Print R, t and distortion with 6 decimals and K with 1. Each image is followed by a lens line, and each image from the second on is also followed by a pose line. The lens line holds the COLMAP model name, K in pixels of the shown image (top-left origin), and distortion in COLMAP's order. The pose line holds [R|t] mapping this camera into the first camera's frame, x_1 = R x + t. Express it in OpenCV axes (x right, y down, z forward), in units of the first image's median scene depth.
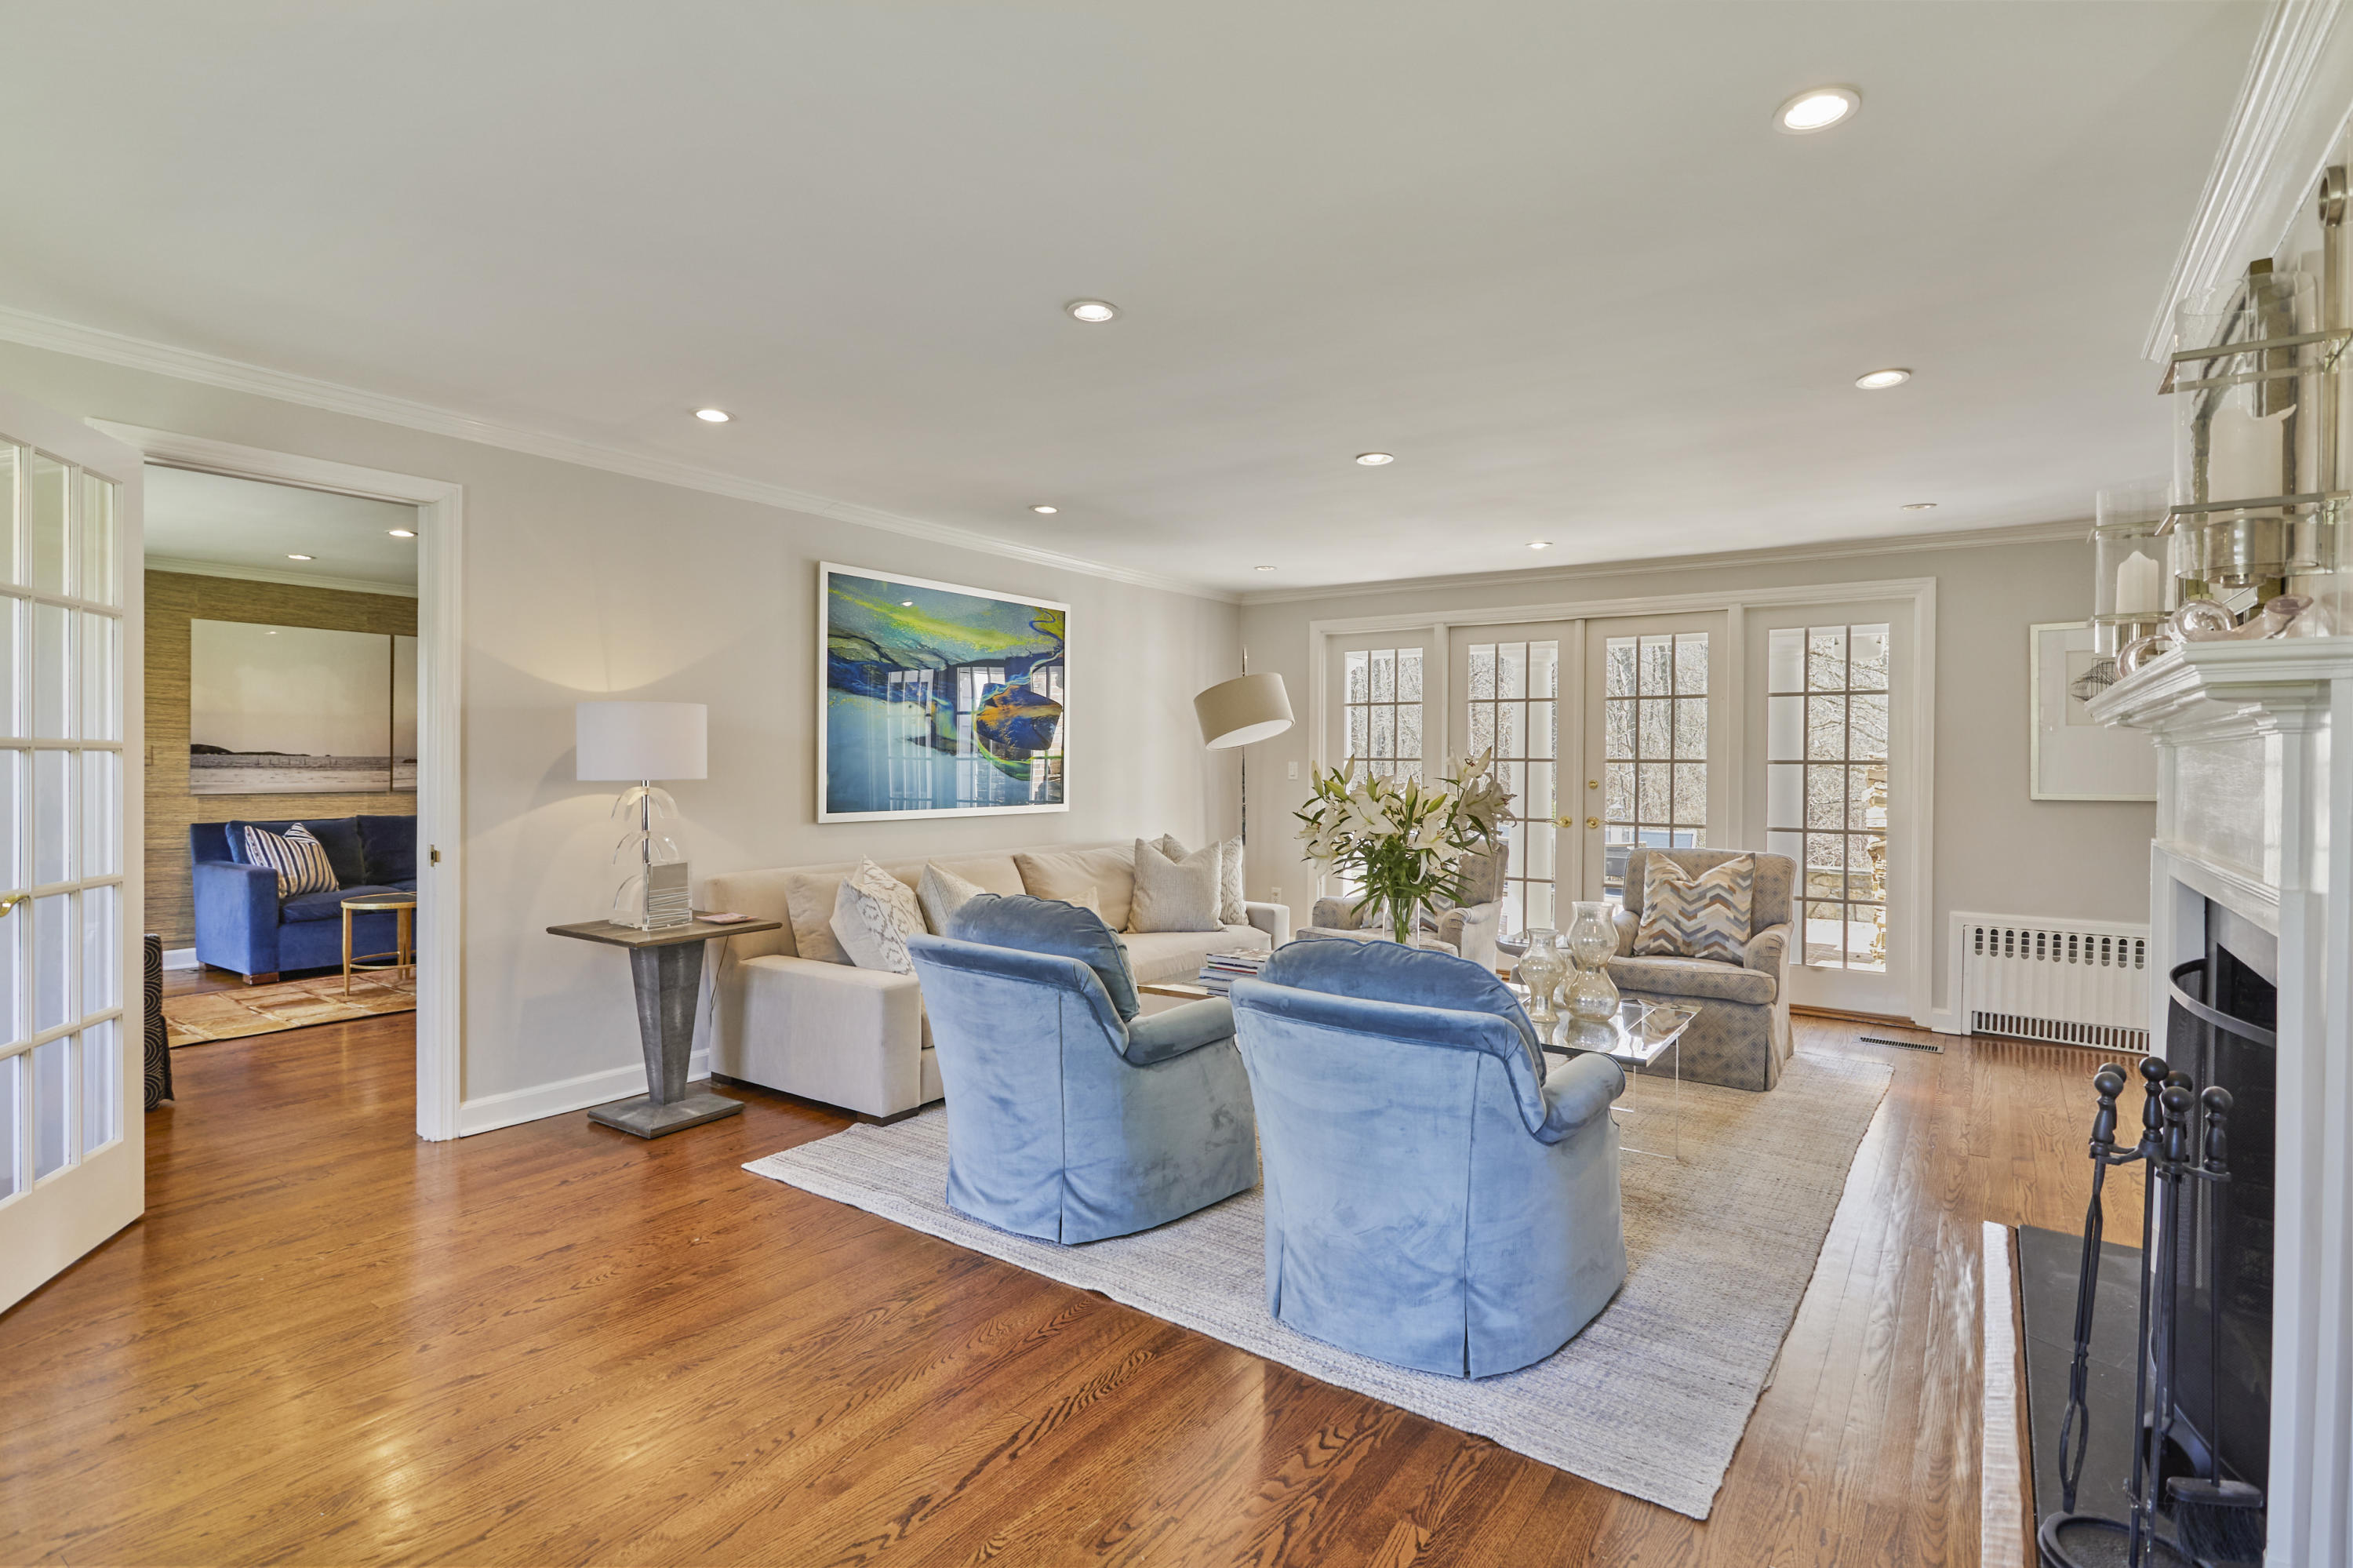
lens RADIAL K [[1153.7, 0, 1182.4], [0, 1153.7, 771.0], [0, 0, 1]] dist [-0.001470, 0.000028]
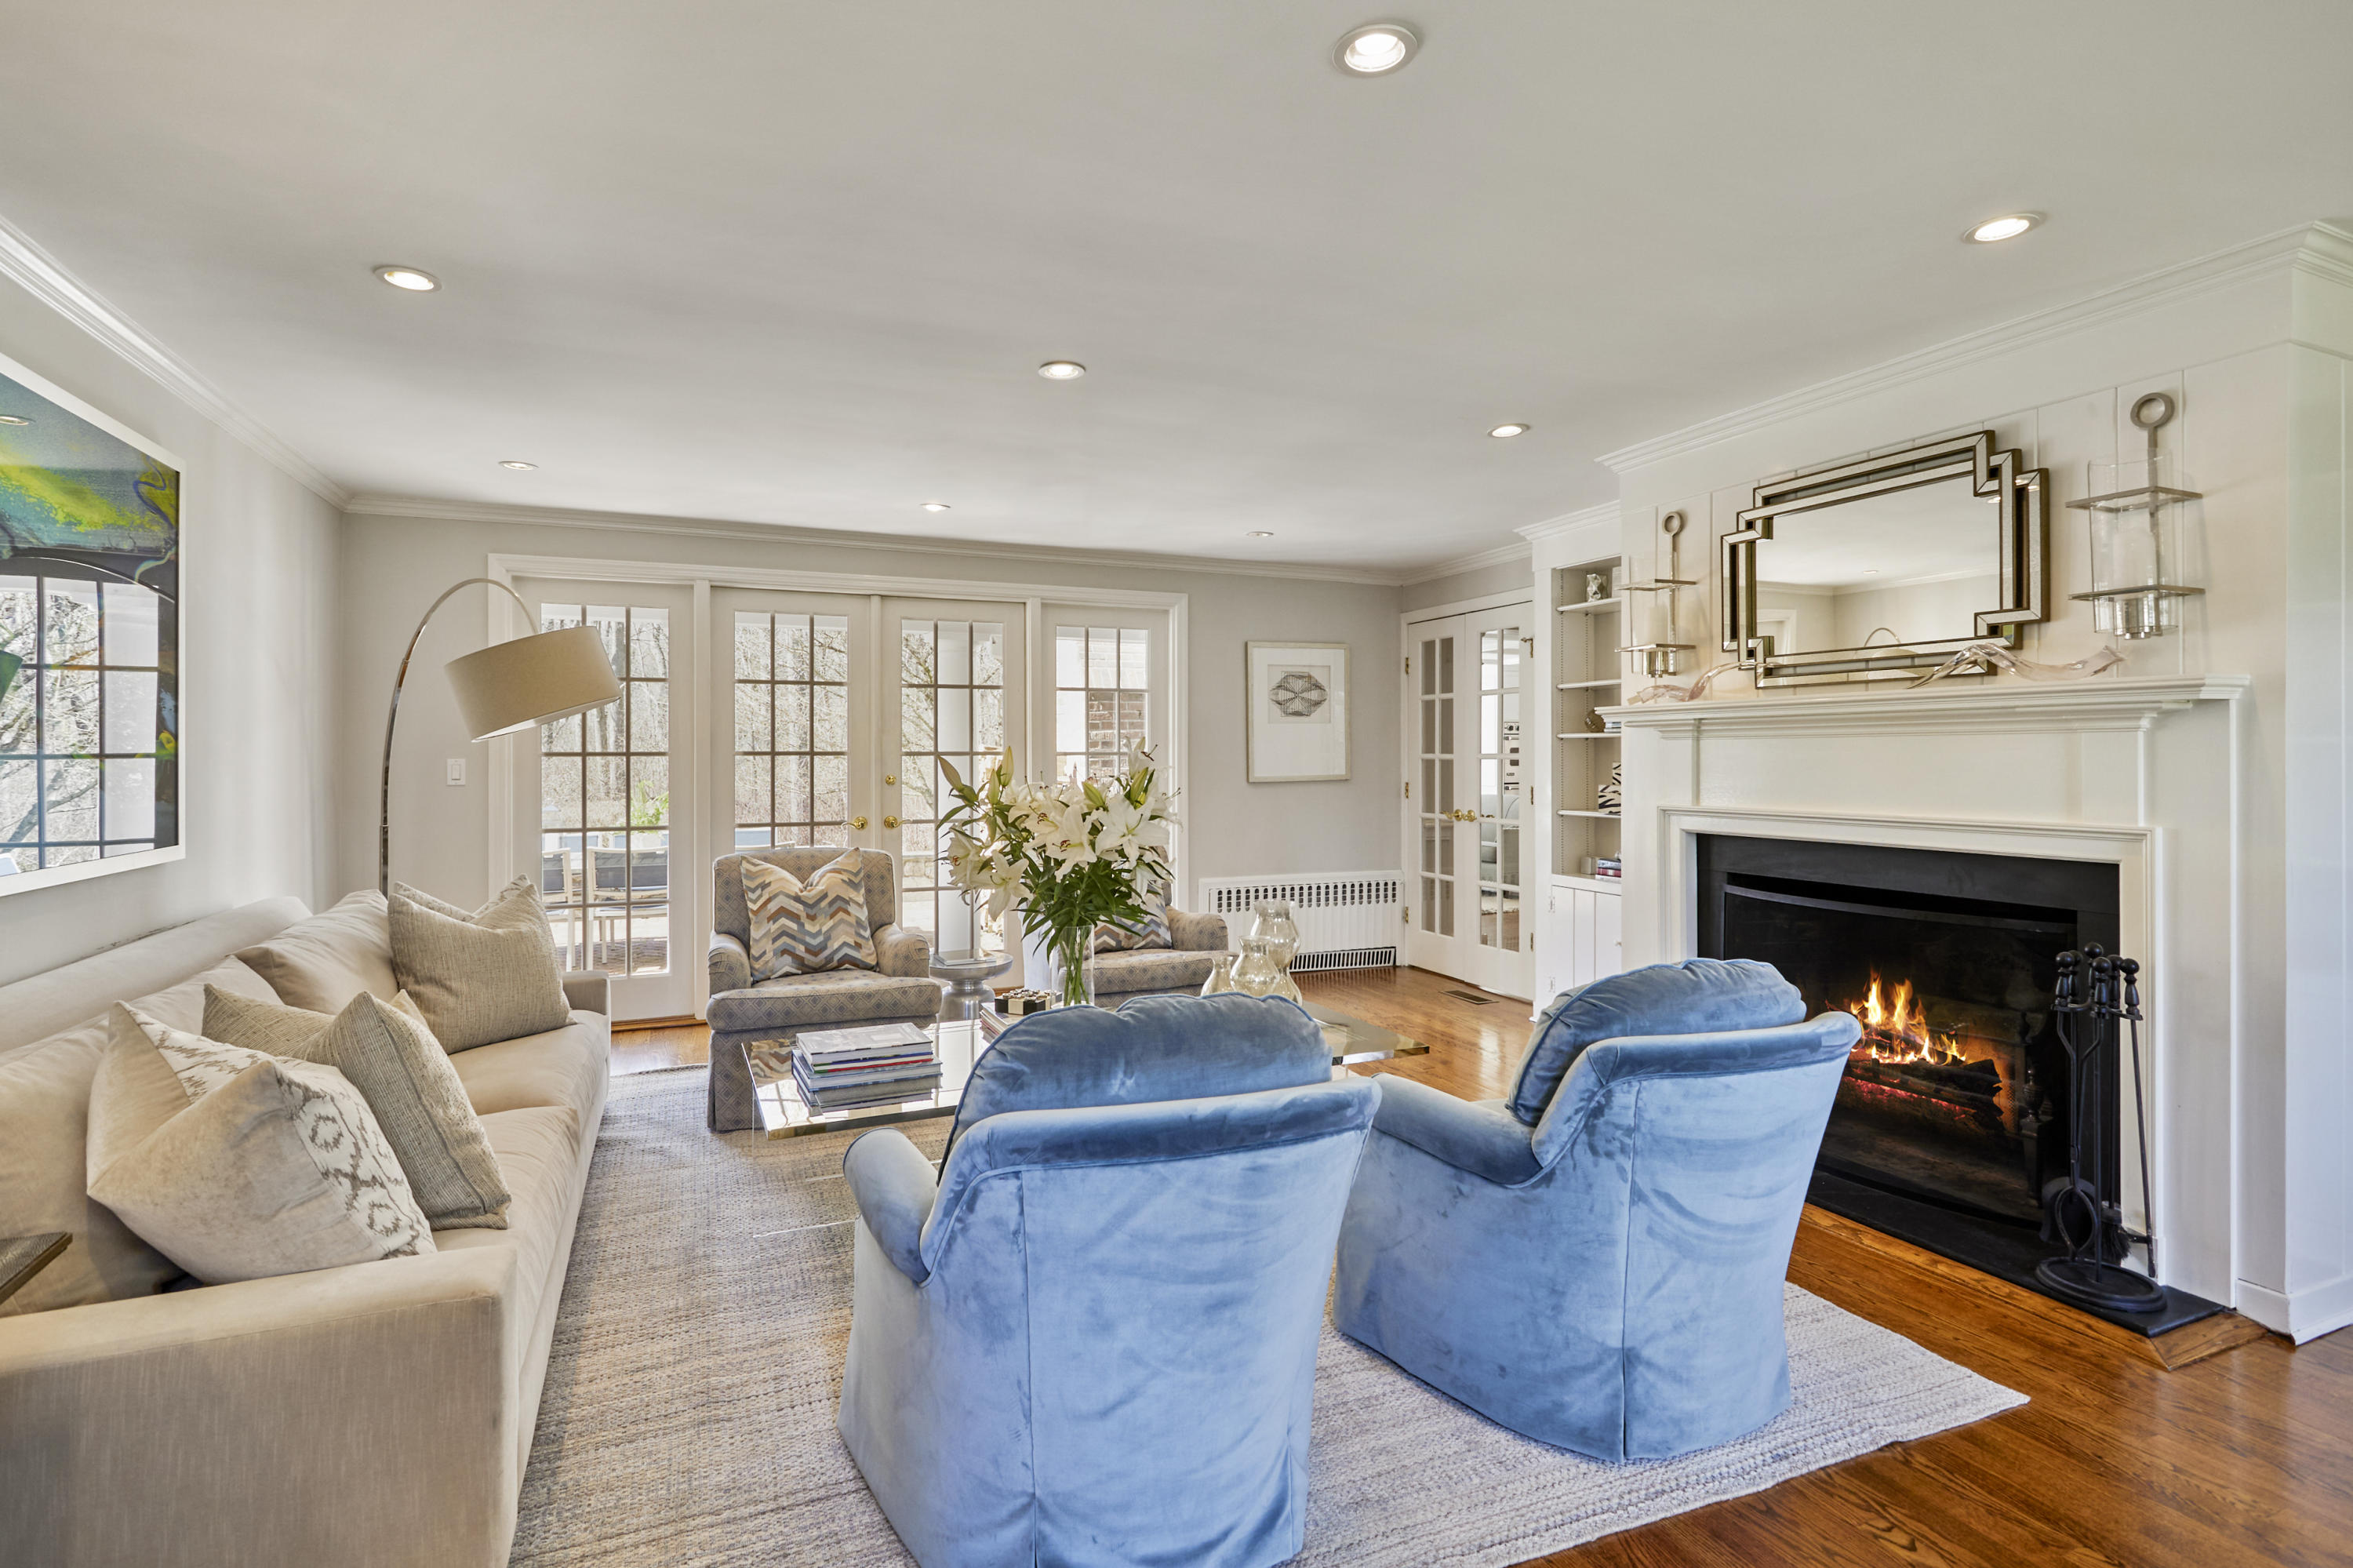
lens RADIAL K [[1153.7, 0, 1182.4], [0, 1153.7, 771.0], [0, 0, 1]] dist [-0.001470, 0.000028]
pose [[0.526930, -0.020037, 0.849673, -0.673045], [0.012690, 0.999796, 0.015707, -0.015191], [-0.849814, 0.002506, 0.527076, 0.759553]]
